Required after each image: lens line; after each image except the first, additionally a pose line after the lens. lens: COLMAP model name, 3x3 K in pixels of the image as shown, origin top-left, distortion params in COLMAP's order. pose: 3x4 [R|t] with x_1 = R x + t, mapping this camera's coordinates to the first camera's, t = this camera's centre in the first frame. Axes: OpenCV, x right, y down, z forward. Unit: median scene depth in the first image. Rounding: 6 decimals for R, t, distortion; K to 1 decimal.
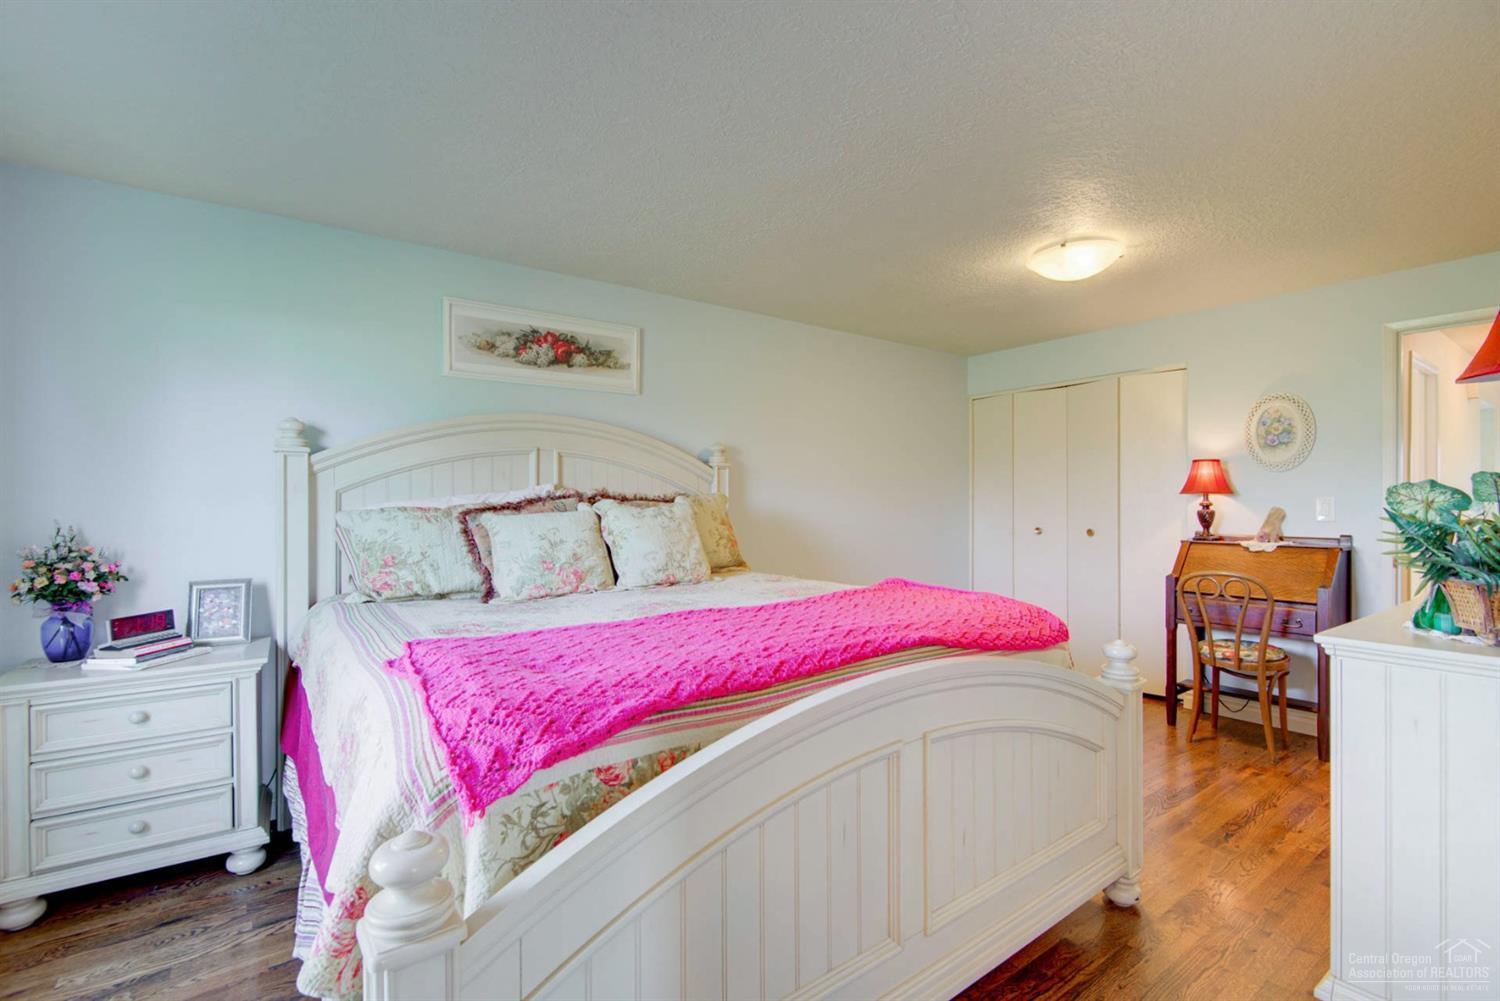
lens RADIAL K [[691.6, 0, 741.7], [0, 691.6, 500.0], [0, 0, 1]] dist [-0.007057, -0.001954]
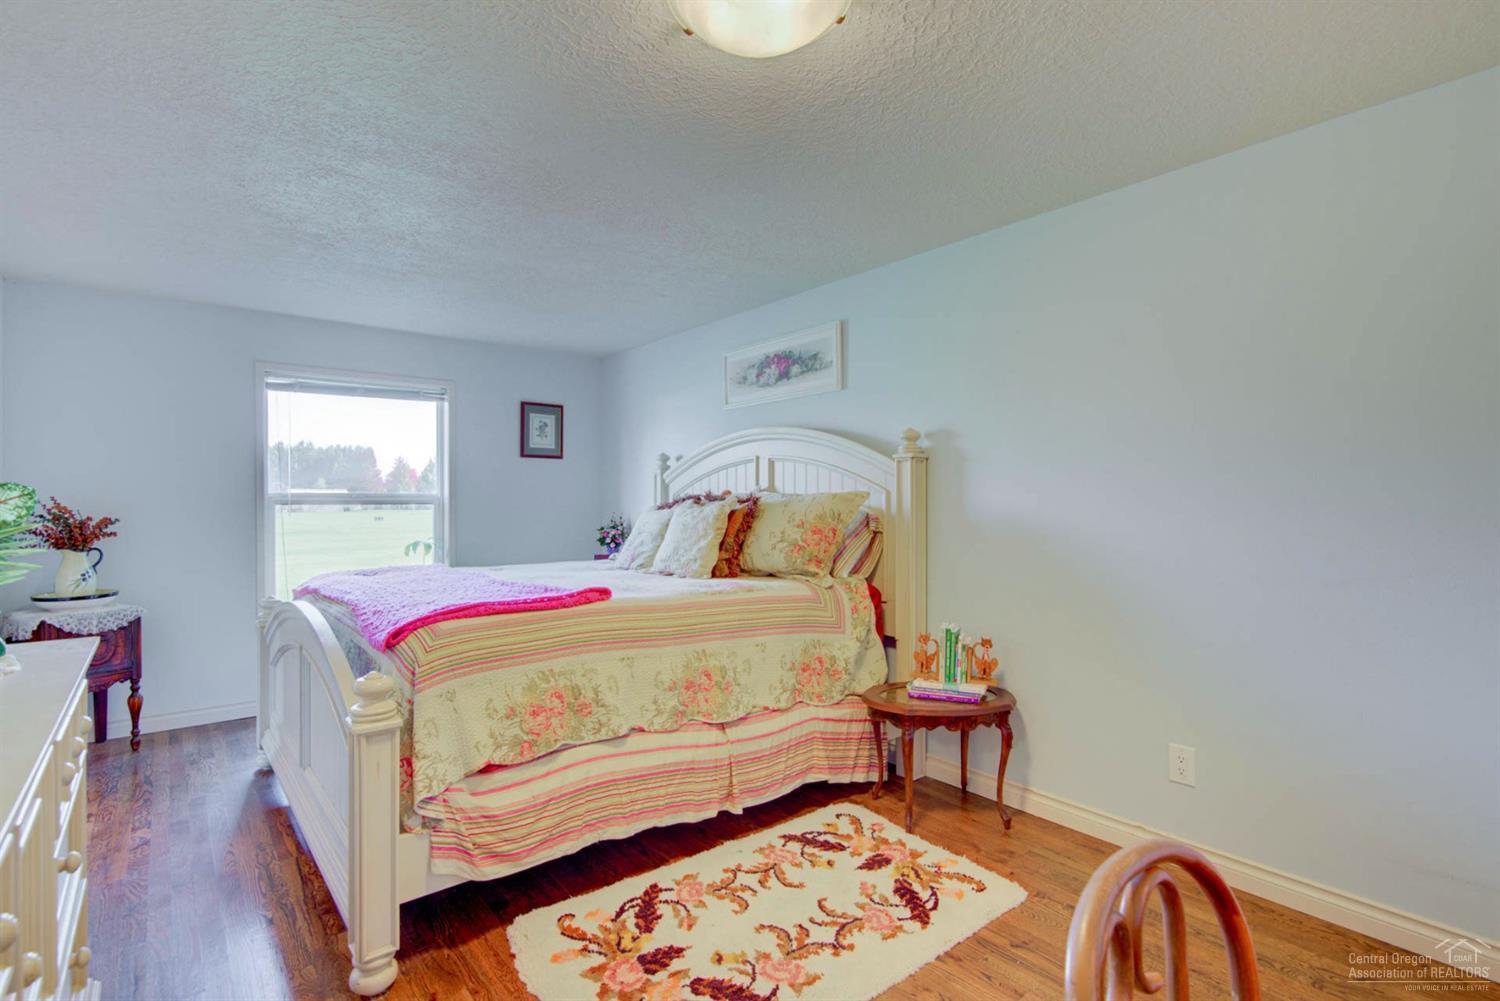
lens RADIAL K [[722.4, 0, 750.4], [0, 722.4, 497.3], [0, 0, 1]] dist [0.001143, 0.000342]
pose [[0.052164, -0.002523, -0.998635, 1.263576], [0.004580, 0.999987, -0.002287, -0.002811], [0.998628, -0.004454, 0.052175, 1.230533]]
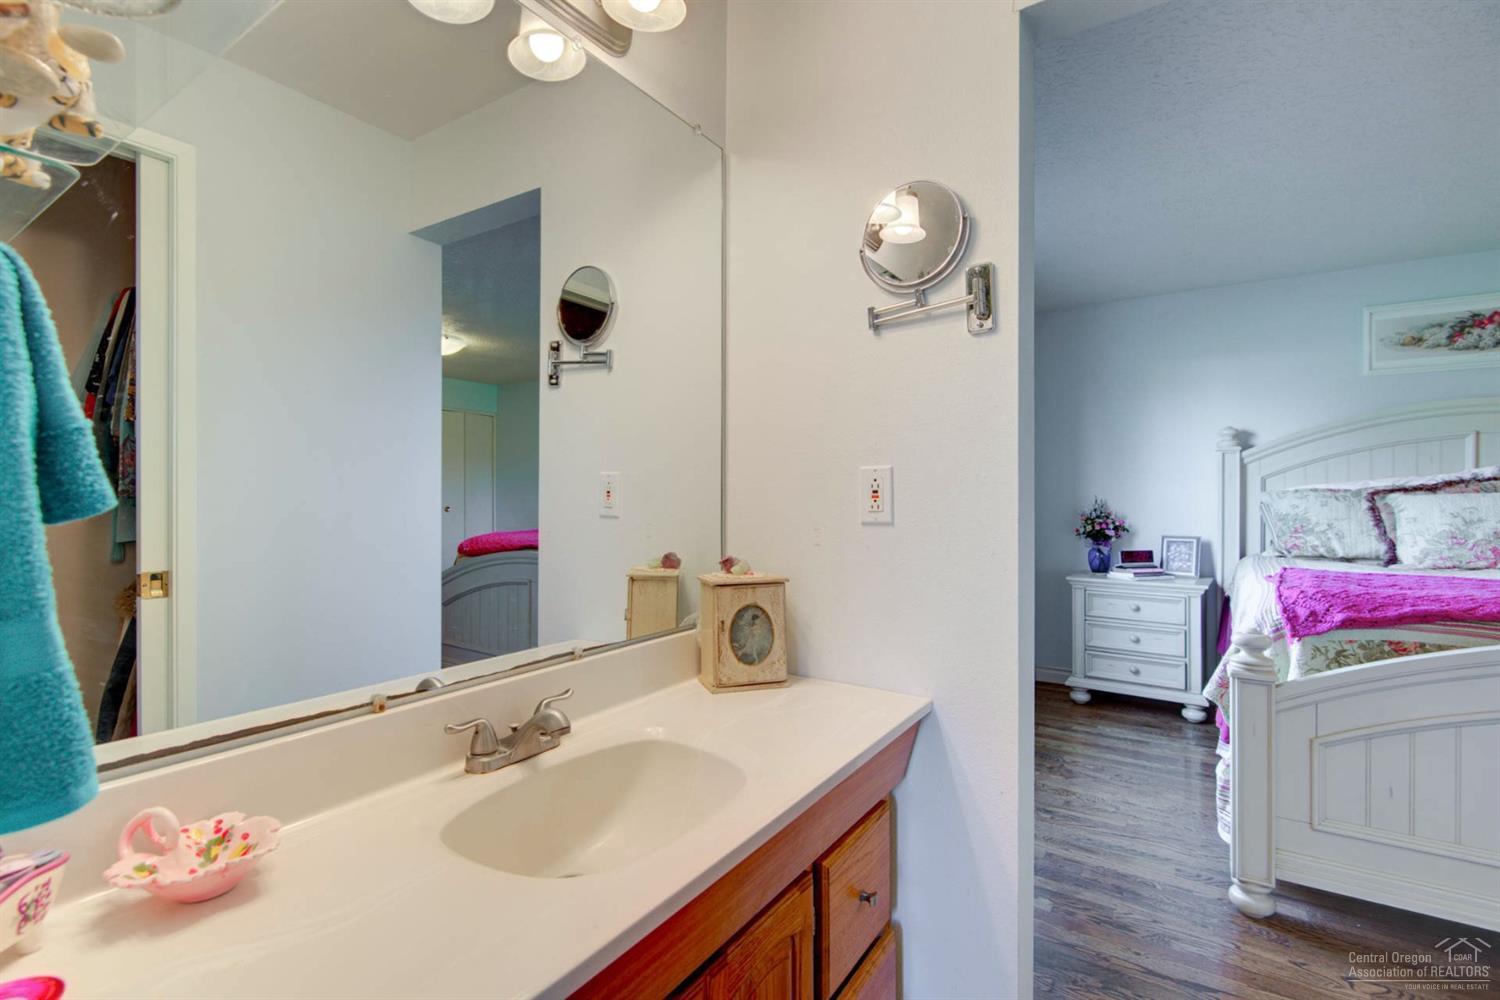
lens RADIAL K [[691.6, 0, 738.0], [0, 691.6, 491.0], [0, 0, 1]] dist [-0.007057, -0.001954]
pose [[0.334114, -0.001376, -0.942532, 0.378109], [-0.000839, 0.999998, -0.001757, 0.018956], [0.942532, 0.001378, 0.334112, -0.464117]]
